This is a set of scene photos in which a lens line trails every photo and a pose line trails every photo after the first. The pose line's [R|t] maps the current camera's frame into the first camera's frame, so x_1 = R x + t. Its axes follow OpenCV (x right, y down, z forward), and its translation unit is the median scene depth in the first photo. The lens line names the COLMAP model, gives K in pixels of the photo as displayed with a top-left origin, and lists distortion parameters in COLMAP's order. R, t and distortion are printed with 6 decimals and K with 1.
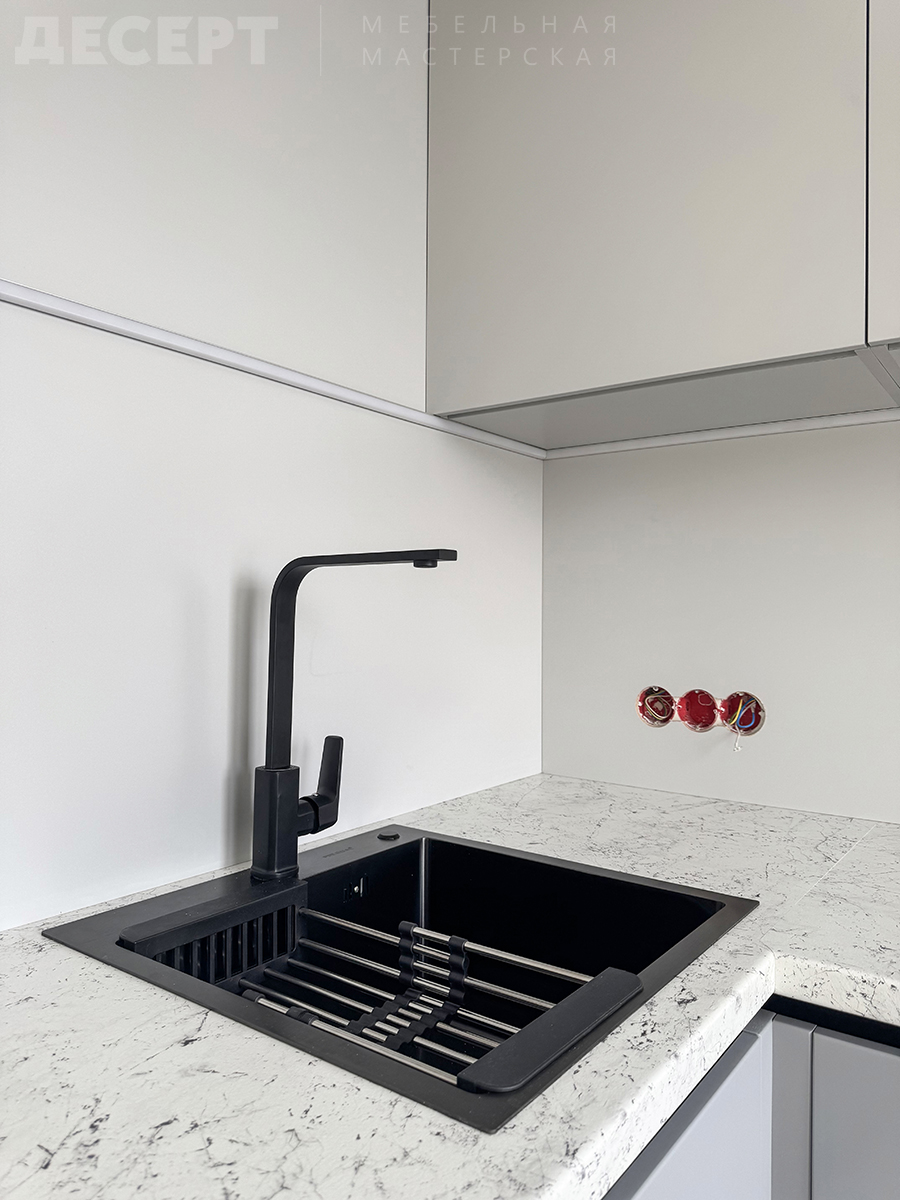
lens RADIAL K [[857.5, 0, 450.0], [0, 857.5, 600.0], [0, 0, 1]] dist [0.171926, -0.170116]
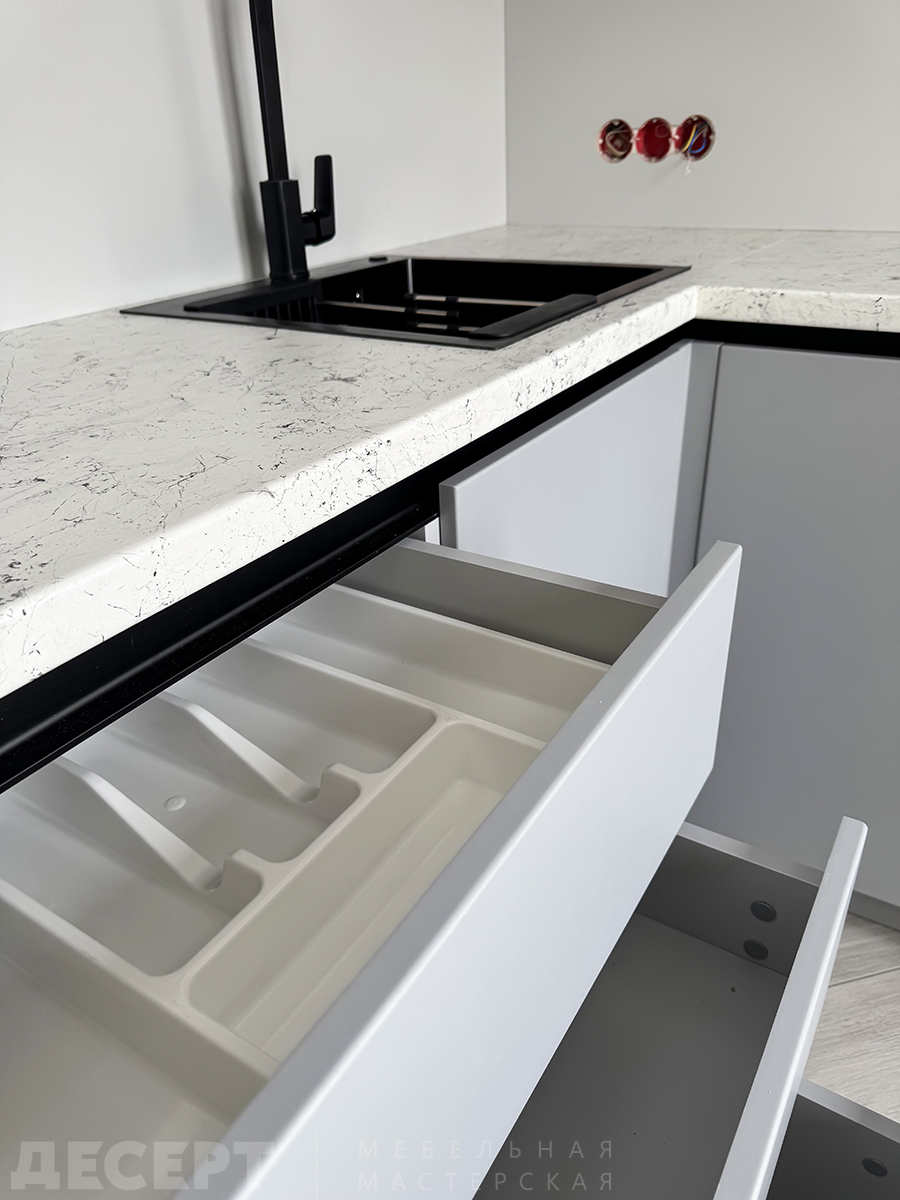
lens RADIAL K [[864.9, 0, 442.8], [0, 864.9, 601.3], [0, 0, 1]] dist [0.026039, -0.032477]
pose [[0.996706, -0.076271, 0.027563, -0.050072], [0.054146, 0.878865, 0.473988, 0.125039], [-0.060376, -0.470934, 0.880100, -0.206602]]
